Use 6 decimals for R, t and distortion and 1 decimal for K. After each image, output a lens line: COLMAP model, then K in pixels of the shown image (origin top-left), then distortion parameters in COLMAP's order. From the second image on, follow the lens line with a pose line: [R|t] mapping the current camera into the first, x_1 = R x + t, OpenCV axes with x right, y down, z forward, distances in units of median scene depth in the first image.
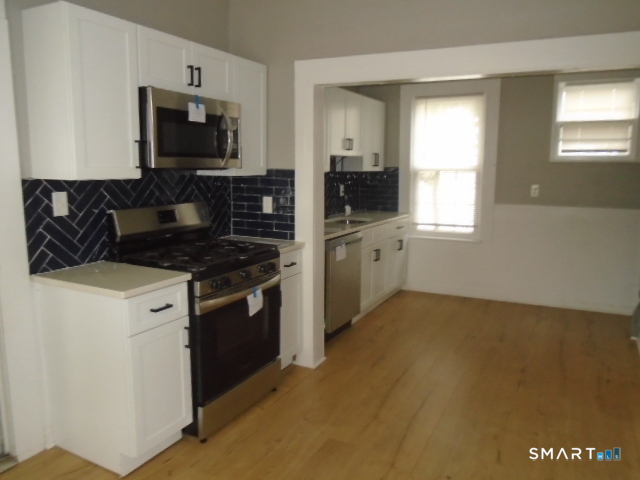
lens RADIAL K [[488.5, 0, 319.4], [0, 488.5, 237.7], [0, 0, 1]] dist [-0.012958, -0.000699]
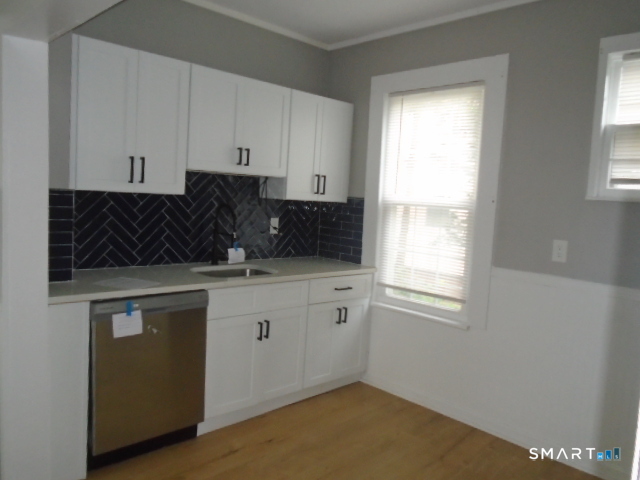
lens RADIAL K [[488.5, 0, 319.4], [0, 488.5, 237.7], [0, 0, 1]] dist [-0.012958, -0.000699]
pose [[0.945027, 0.080920, -0.316823, 0.378224], [-0.102348, 0.993412, -0.051559, -0.058166], [0.310563, 0.081151, 0.947082, 0.412972]]
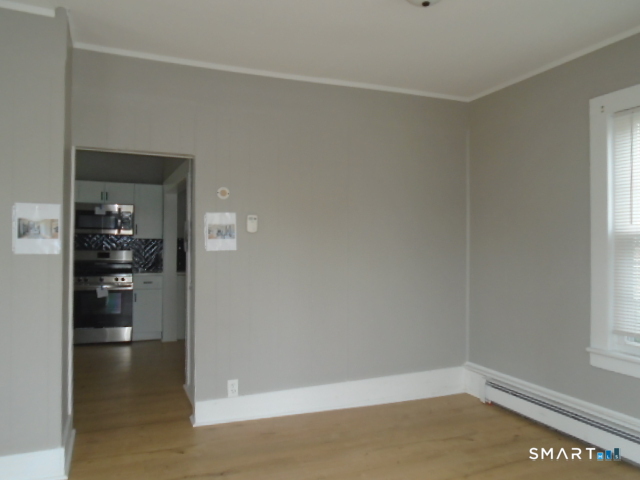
lens RADIAL K [[488.5, 0, 319.4], [0, 488.5, 237.7], [0, 0, 1]] dist [-0.012958, -0.000699]
pose [[0.766336, 0.006157, -0.642410, 1.219373], [-0.108838, 0.986744, -0.120376, 0.025087], [0.633153, 0.162167, 0.756848, -0.057634]]
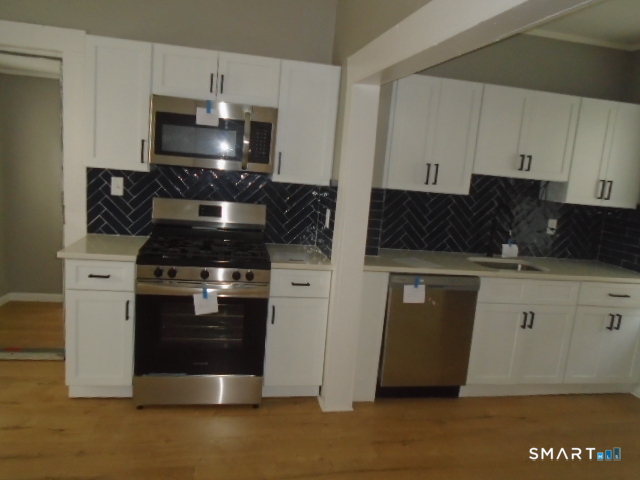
lens RADIAL K [[488.5, 0, 319.4], [0, 488.5, 237.7], [0, 0, 1]] dist [-0.012958, -0.000699]
pose [[0.620236, 0.168881, -0.766020, 0.450278], [-0.197196, 0.978757, 0.056116, -0.060963], [0.759224, 0.116251, 0.640363, 0.308643]]
